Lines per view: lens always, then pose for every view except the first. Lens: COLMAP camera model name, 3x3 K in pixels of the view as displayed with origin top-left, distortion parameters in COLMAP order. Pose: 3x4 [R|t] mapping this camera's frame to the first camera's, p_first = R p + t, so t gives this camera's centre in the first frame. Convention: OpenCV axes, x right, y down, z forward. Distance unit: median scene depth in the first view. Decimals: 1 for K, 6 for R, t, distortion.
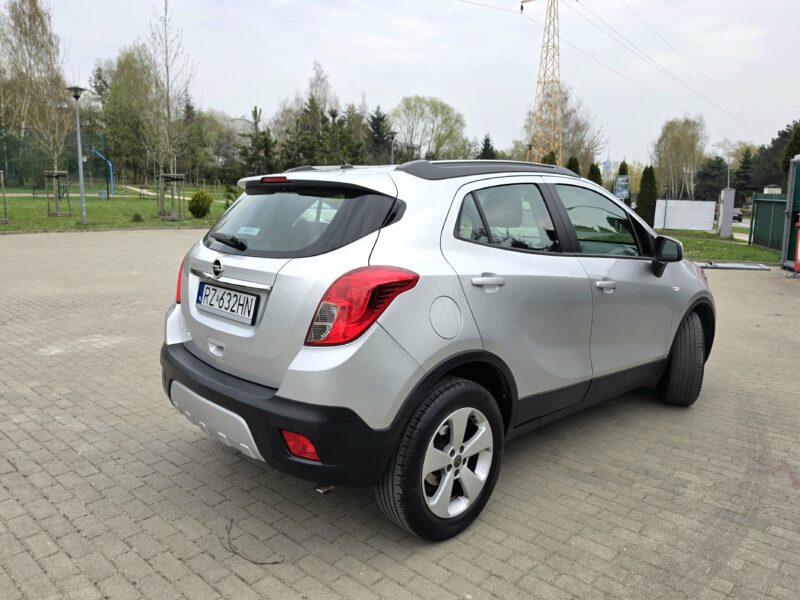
lens RADIAL K [[582.9, 0, 370.2], [0, 582.9, 280.9], [0, 0, 1]] dist [0.080017, -0.100379]
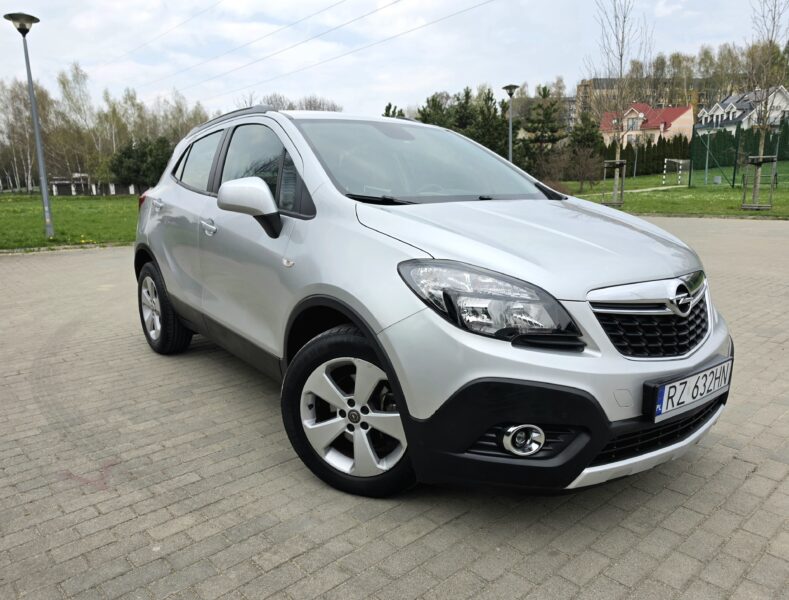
lens RADIAL K [[574.8, 0, 376.4], [0, 574.8, 300.0], [0, 0, 1]] dist [0.042020, -0.066760]
pose [[-0.093358, 0.172253, -0.980619, 1.143973], [-0.131488, 0.974160, 0.183636, -0.073439], [0.986912, 0.146083, -0.068297, 1.158619]]
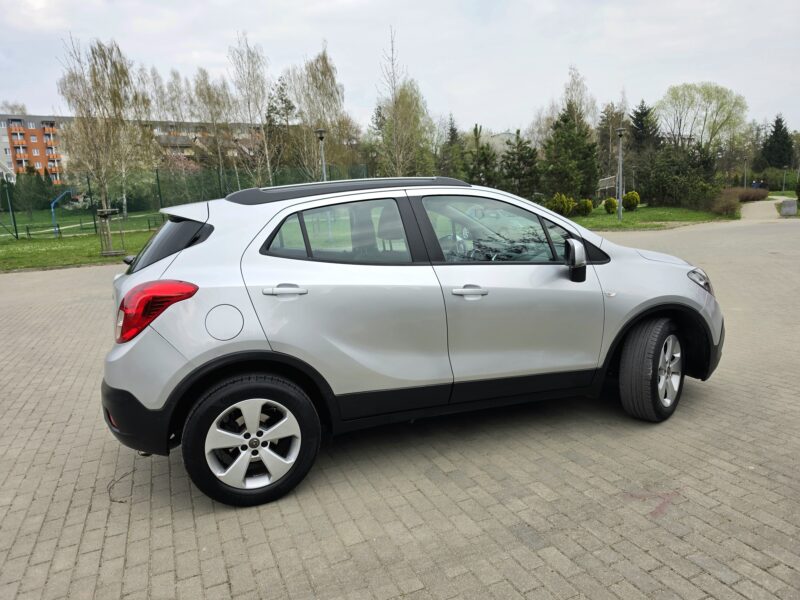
lens RADIAL K [[548.5, 0, 400.0], [0, 548.5, 300.0], [0, 0, 1]] dist [0.043114, -0.046458]
pose [[0.912007, -0.003221, -0.410161, 0.577571], [0.014619, 0.999589, 0.024657, -0.003646], [0.409913, -0.028484, 0.911680, 0.074747]]
